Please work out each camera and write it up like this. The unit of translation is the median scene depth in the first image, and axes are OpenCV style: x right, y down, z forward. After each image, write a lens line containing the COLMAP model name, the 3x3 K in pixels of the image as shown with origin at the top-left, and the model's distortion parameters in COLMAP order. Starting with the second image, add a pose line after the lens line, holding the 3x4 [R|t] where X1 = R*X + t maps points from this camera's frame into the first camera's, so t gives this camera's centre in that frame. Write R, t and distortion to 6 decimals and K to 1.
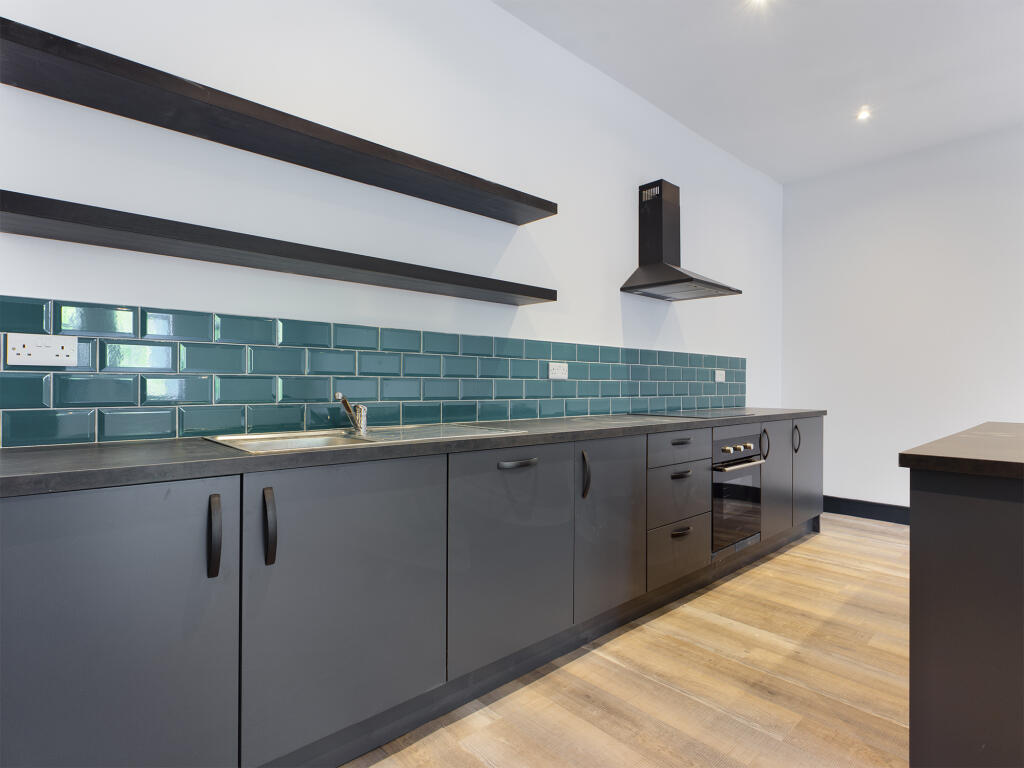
lens RADIAL K [[533.5, 0, 509.0], [0, 533.5, 387.5], [0, 0, 1]] dist [-0.000186, 0.002096]
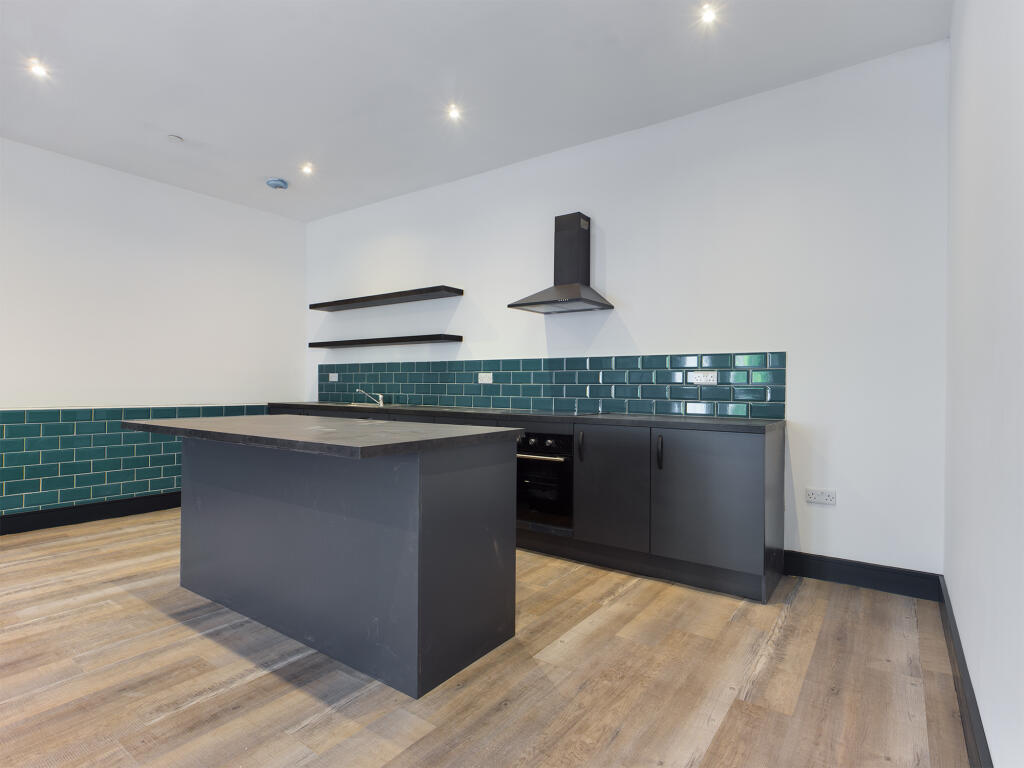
lens RADIAL K [[533.5, 0, 506.7], [0, 533.5, 380.3], [0, 0, 1]] dist [-0.000186, 0.002096]
pose [[0.215086, -0.003669, -0.976588, 1.607349], [-0.005196, 0.999974, -0.004902, -0.017032], [0.976581, 0.006128, 0.215061, 0.710730]]
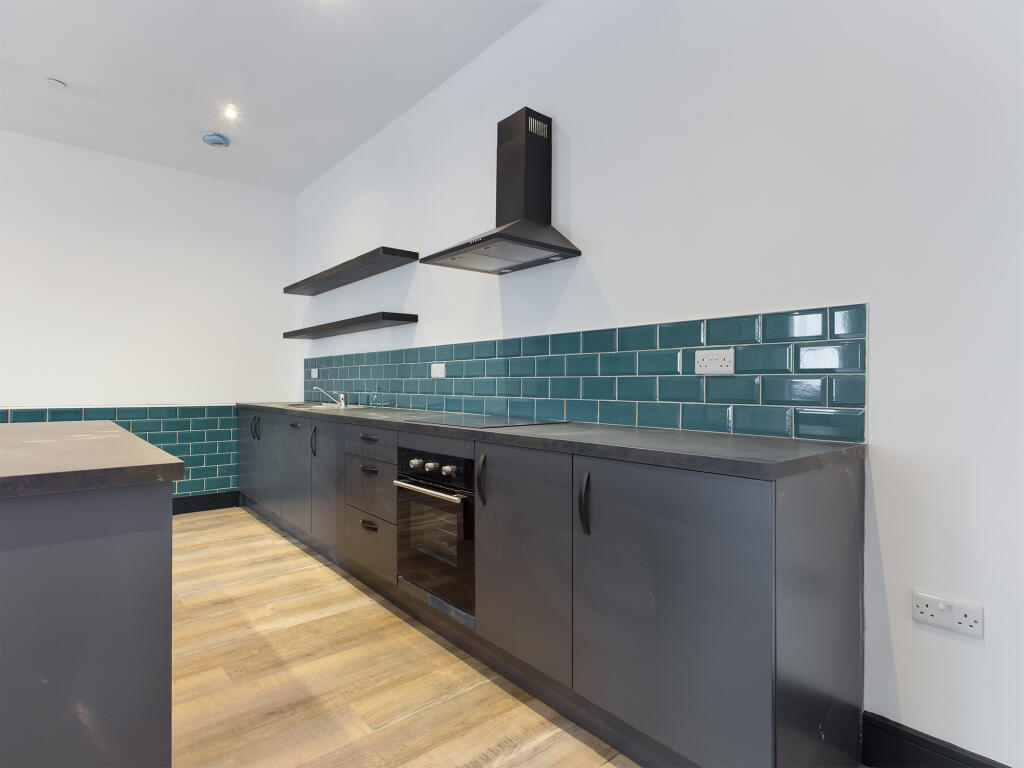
lens RADIAL K [[533.5, 0, 511.2], [0, 533.5, 383.5], [0, 0, 1]] dist [-0.000186, 0.002096]
pose [[-0.025320, 0.003997, -0.999671, 1.204139], [-0.000102, 0.999992, 0.004001, -0.007937], [0.999679, 0.000203, -0.025319, 1.162941]]
